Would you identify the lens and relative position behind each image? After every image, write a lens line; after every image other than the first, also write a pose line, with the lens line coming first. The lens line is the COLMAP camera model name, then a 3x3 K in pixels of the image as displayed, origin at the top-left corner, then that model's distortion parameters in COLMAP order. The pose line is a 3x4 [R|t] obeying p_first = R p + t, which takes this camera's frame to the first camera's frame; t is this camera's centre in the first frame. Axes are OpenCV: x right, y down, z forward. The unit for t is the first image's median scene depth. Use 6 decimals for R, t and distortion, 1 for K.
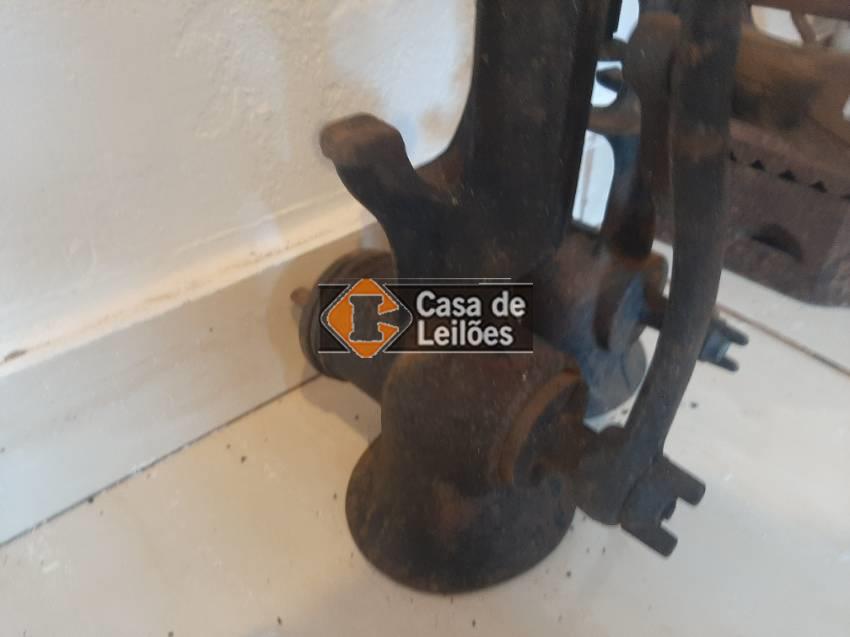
lens RADIAL K [[572.1, 0, 425.0], [0, 572.1, 318.5], [0, 0, 1]] dist [-0.058539, -0.005898]
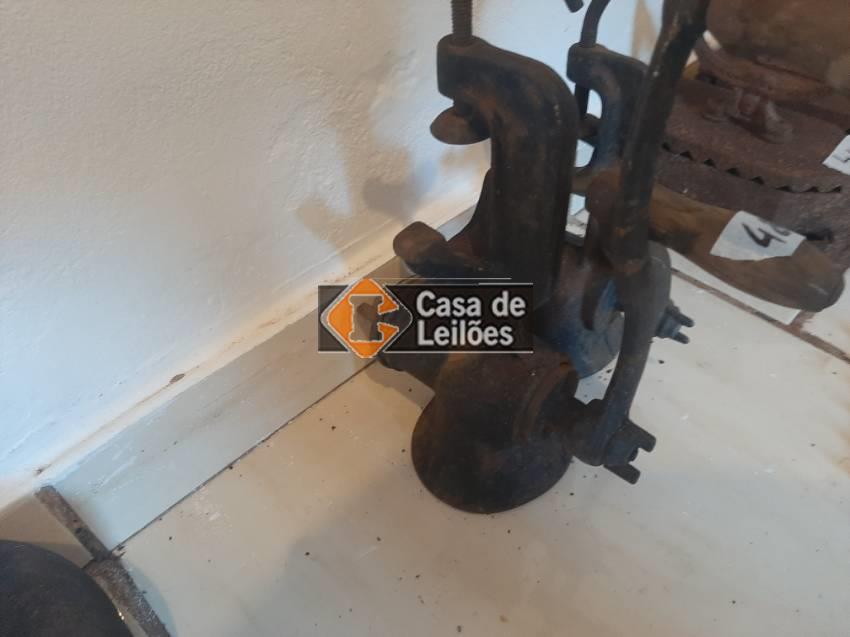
lens RADIAL K [[505.9, 0, 425.0], [0, 505.9, 318.5], [0, 0, 1]] dist [-0.060778, -0.001166]
pose [[0.996353, -0.078227, -0.034089, -0.039371], [0.081296, 0.991602, 0.100577, -0.145115], [0.025935, -0.102981, 0.994345, -0.226364]]
